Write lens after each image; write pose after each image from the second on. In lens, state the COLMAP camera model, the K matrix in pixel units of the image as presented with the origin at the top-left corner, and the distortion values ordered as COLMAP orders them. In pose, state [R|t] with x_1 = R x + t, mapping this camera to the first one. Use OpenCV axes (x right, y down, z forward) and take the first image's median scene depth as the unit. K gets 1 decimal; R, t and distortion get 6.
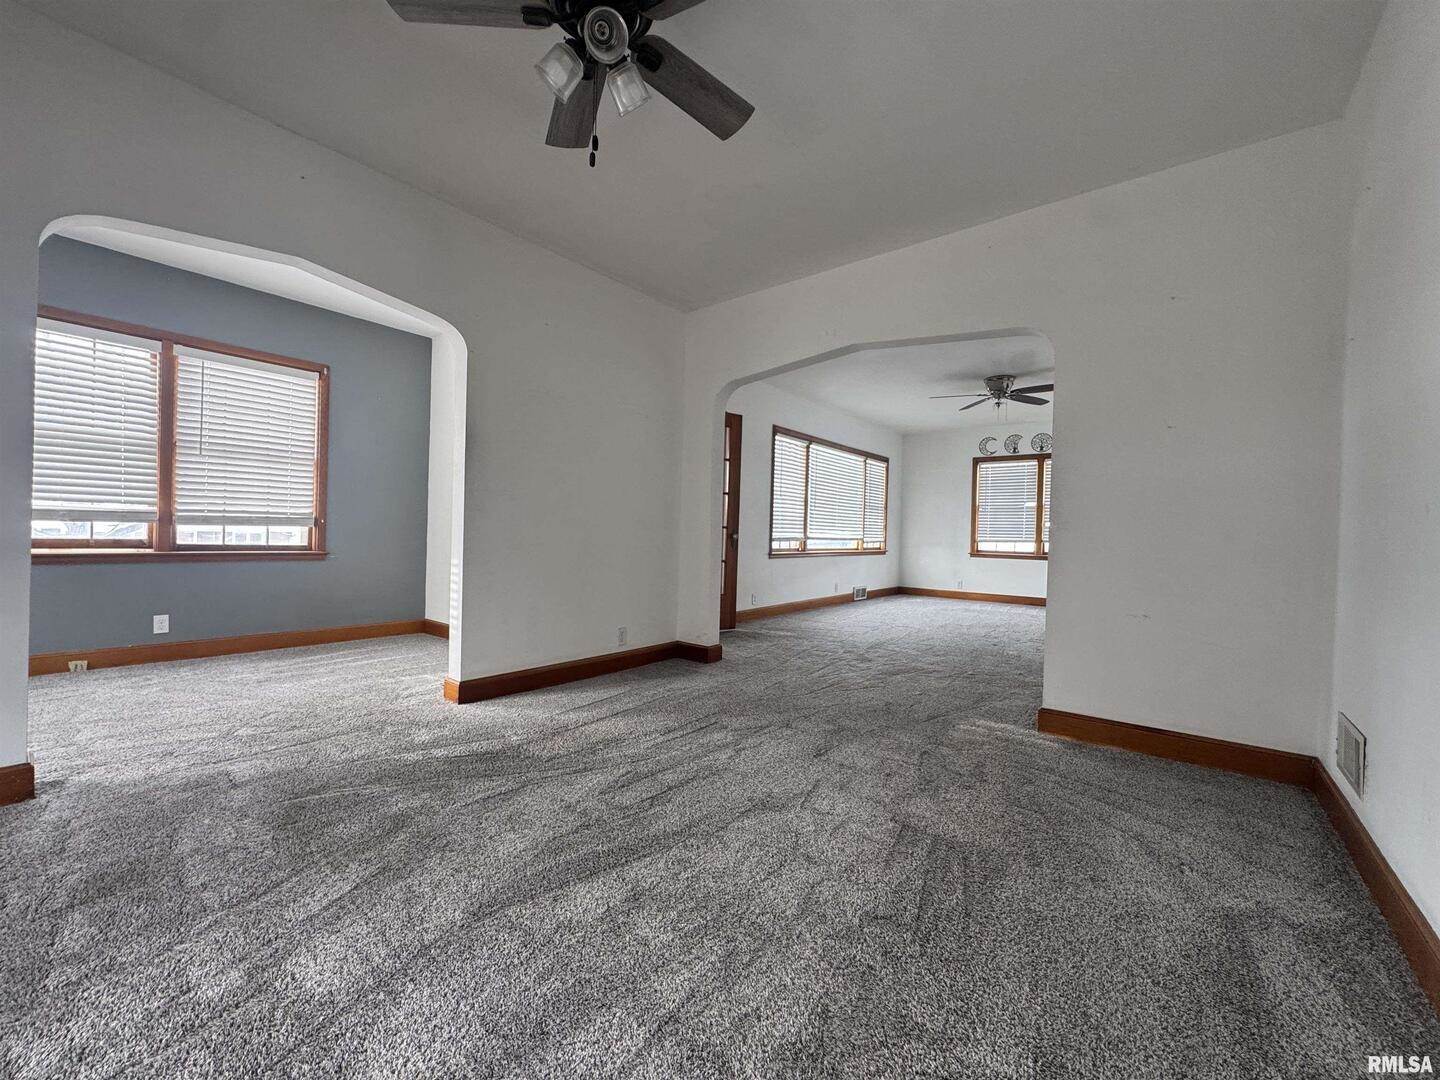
lens RADIAL K [[580.6, 0, 720.0], [0, 580.6, 540.0], [0, 0, 1]] dist [0.000121, -0.000163]
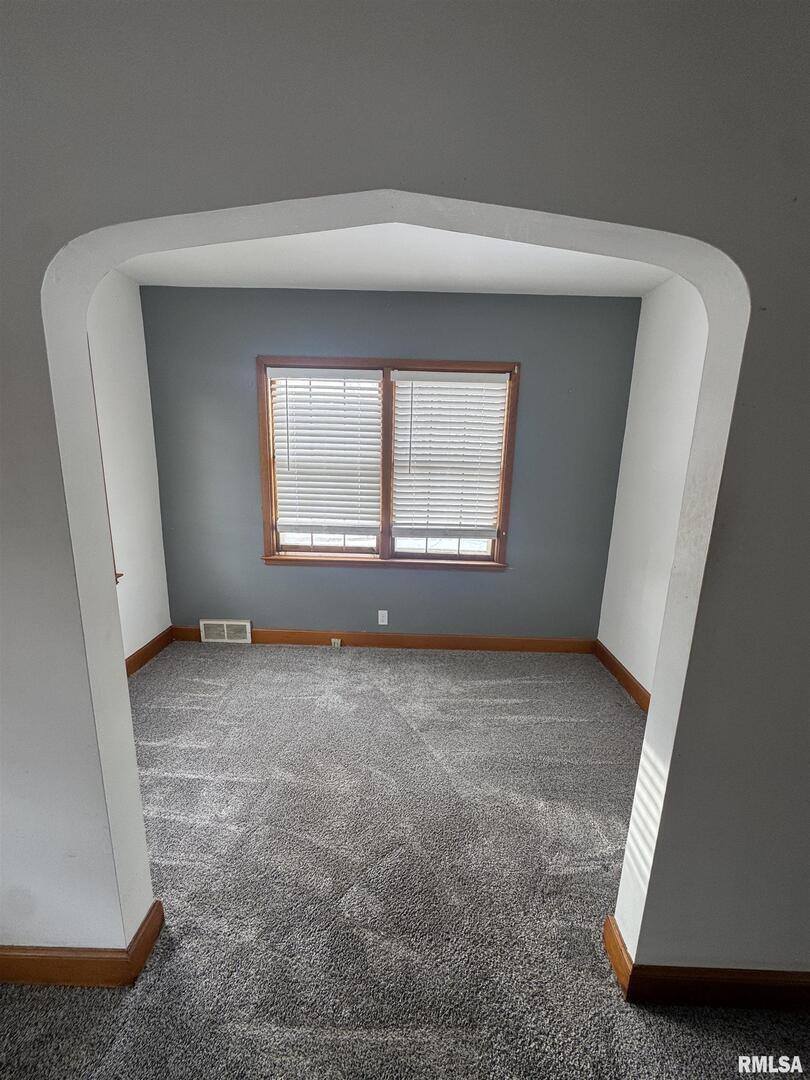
lens RADIAL K [[421.1, 0, 405.0], [0, 421.1, 540.0], [0, 0, 1]] dist [0.000170, 0.000088]
pose [[0.613124, 0.153302, -0.774970, -0.281160], [-0.019424, 0.983619, 0.179209, -0.168693], [0.789748, -0.094824, 0.606058, 0.518260]]
